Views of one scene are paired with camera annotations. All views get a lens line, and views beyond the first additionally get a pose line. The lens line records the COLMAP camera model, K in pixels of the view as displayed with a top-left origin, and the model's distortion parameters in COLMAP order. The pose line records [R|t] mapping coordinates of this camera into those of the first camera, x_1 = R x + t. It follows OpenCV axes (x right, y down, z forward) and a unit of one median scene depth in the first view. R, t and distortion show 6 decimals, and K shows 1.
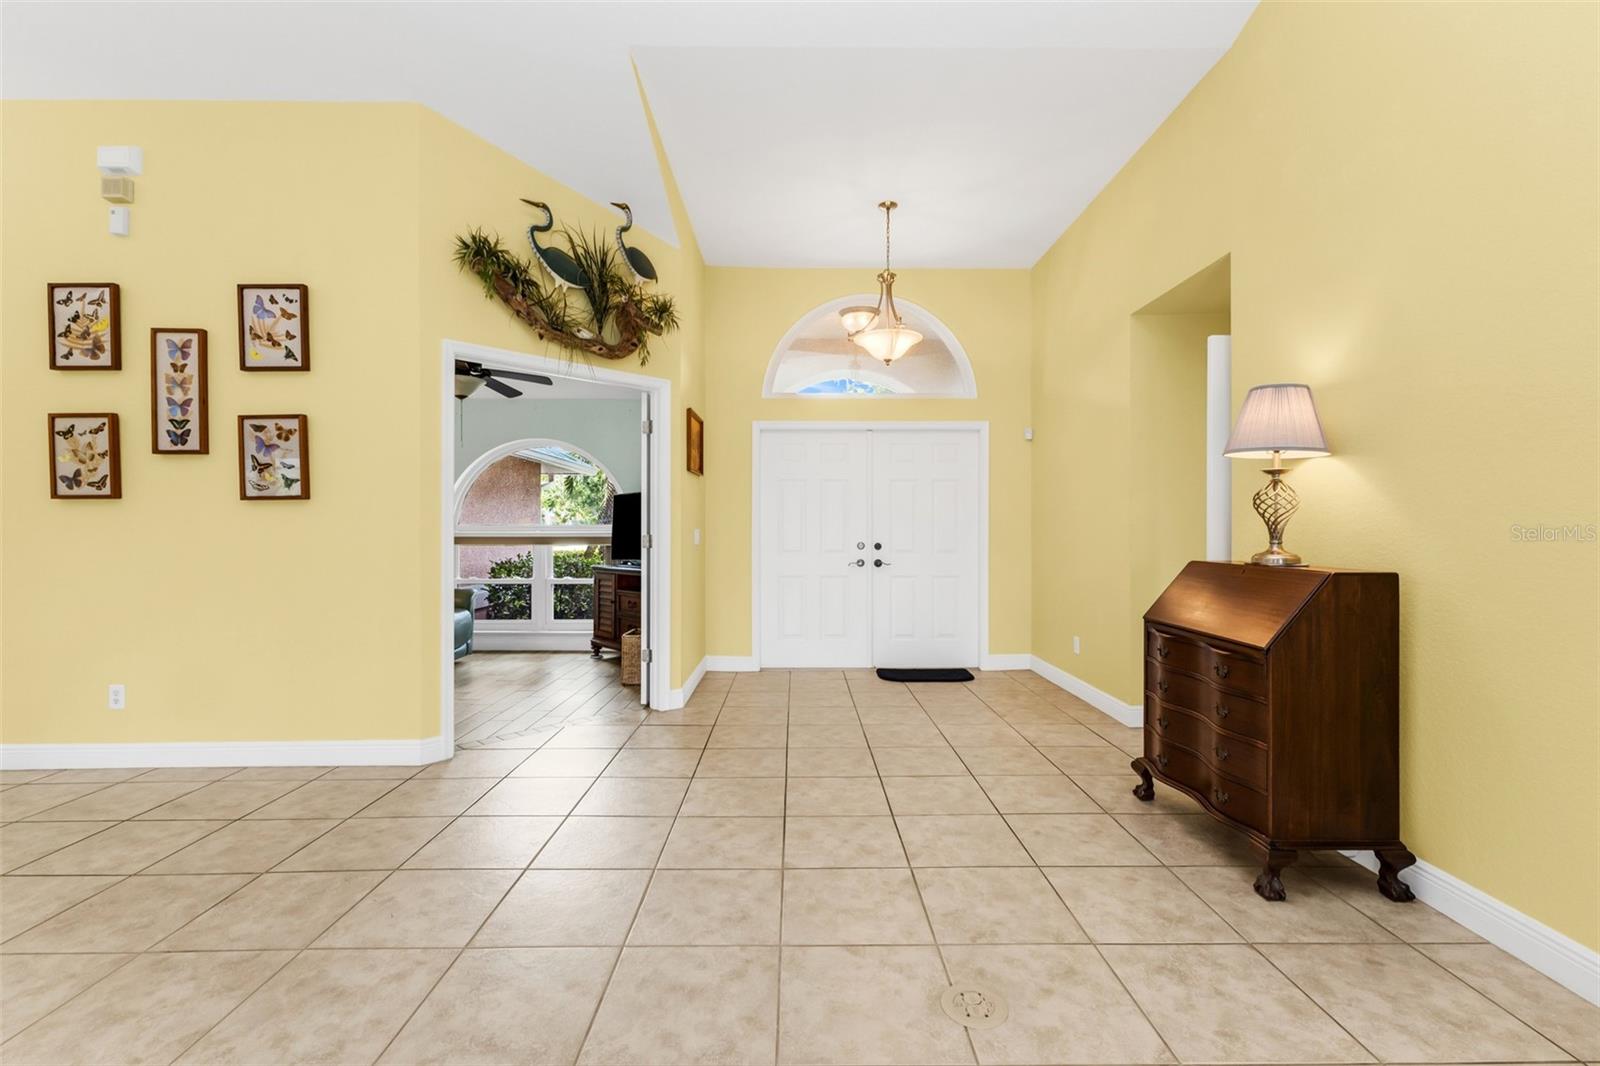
lens RADIAL K [[705.5, 0, 797.1], [0, 705.5, 531.3], [0, 0, 1]] dist [0.013163, -0.004260]
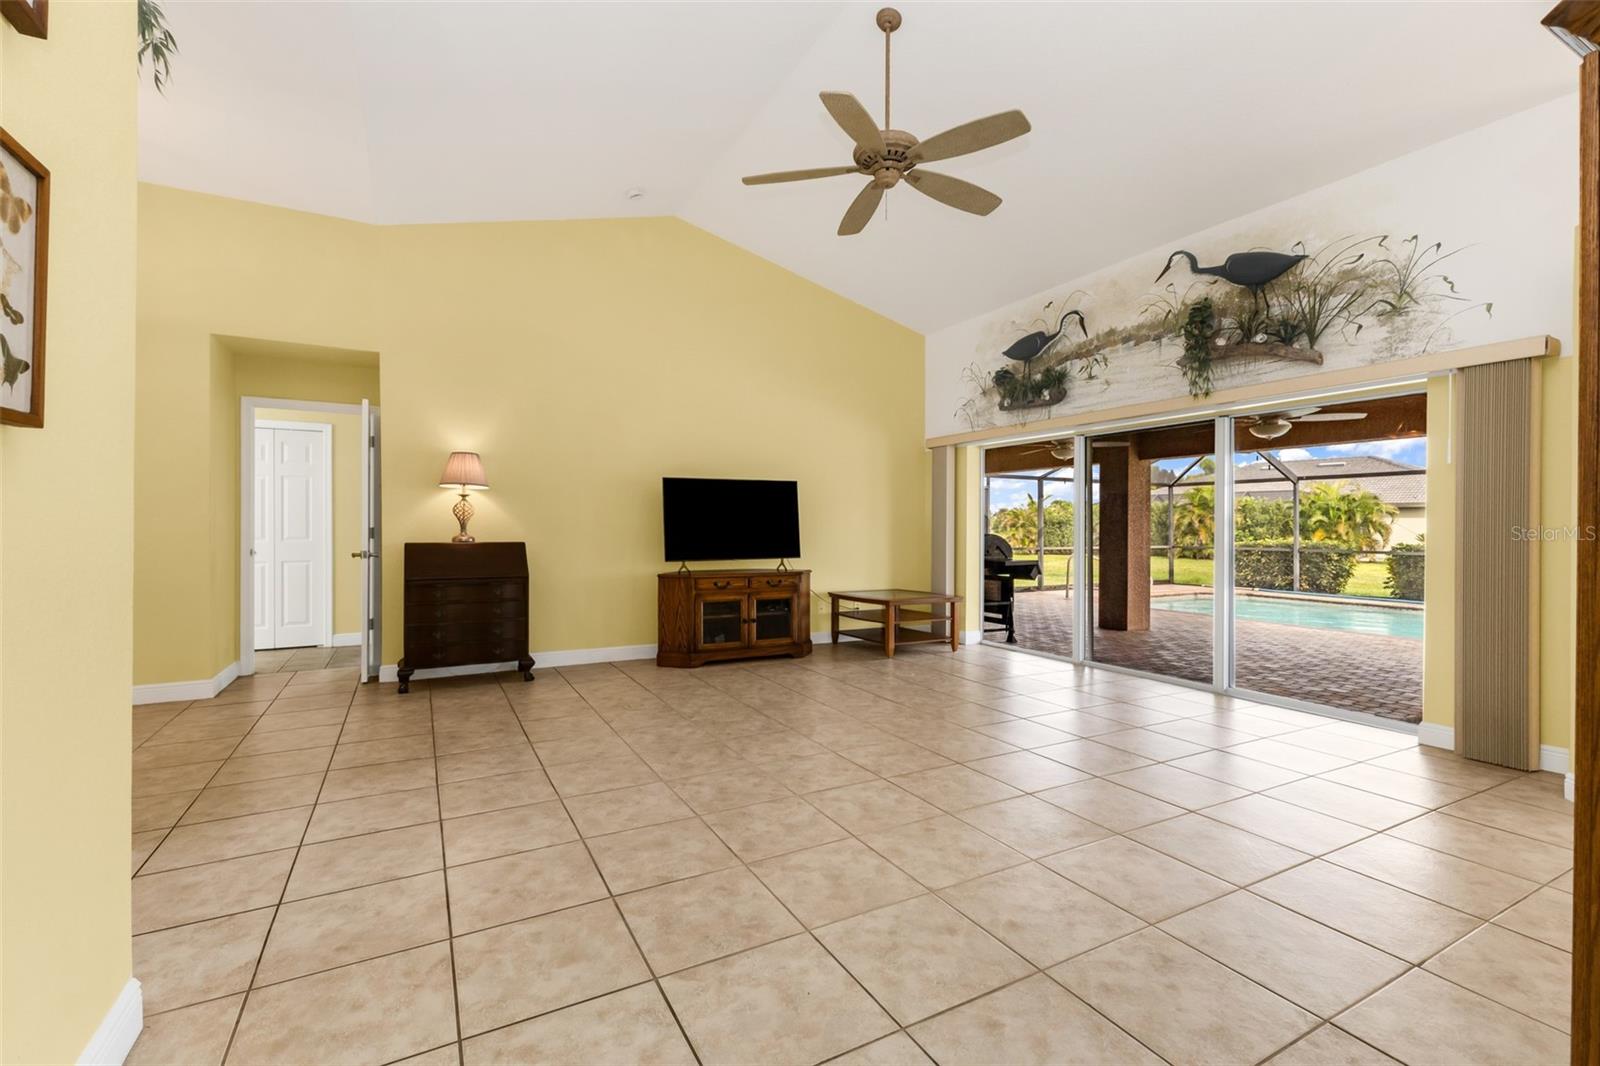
lens RADIAL K [[705.5, 0, 791.8], [0, 705.5, 531.8], [0, 0, 1]] dist [0.013163, -0.004260]
pose [[-0.465744, -0.007995, 0.884883, -1.149372], [-0.000024, 0.999959, 0.009022, 0.000891], [-0.884920, 0.004181, -0.465725, 0.842894]]
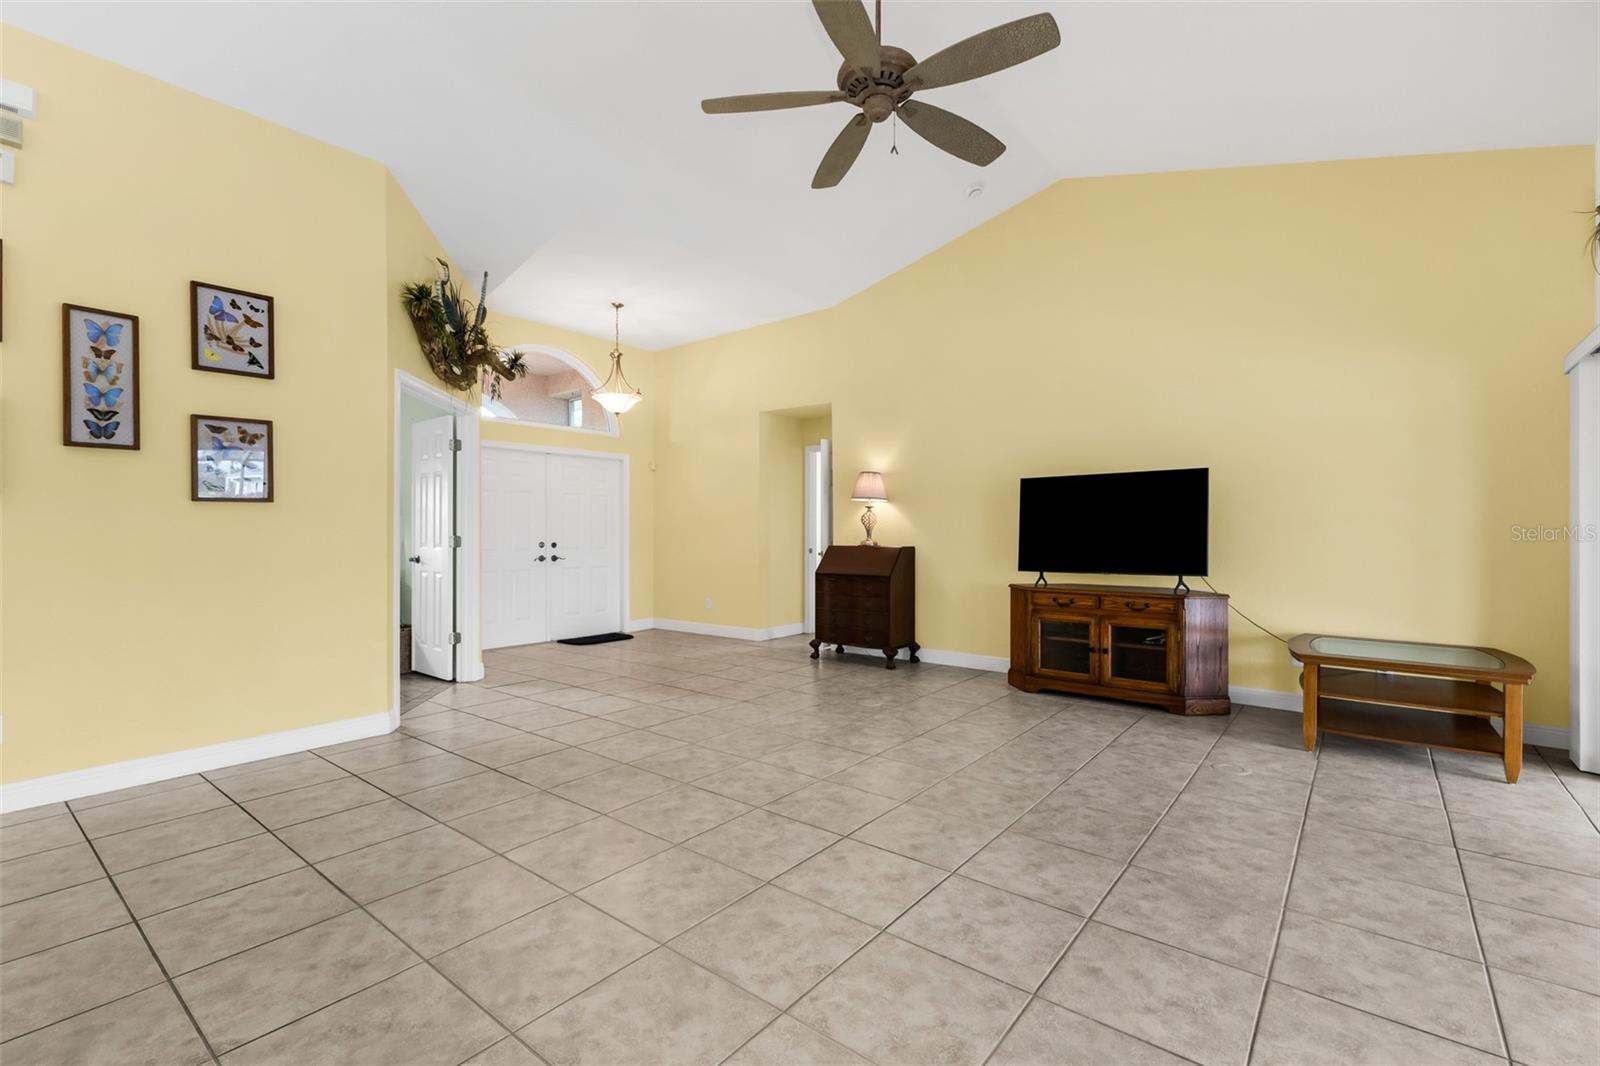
lens RADIAL K [[705.5, 0, 808.1], [0, 705.5, 533.3], [0, 0, 1]] dist [0.013163, -0.004260]
pose [[0.632949, -0.001885, 0.774191, -1.005529], [0.003599, 0.999993, -0.000508, 0.004441], [-0.774185, 0.003108, 0.632952, -0.276324]]
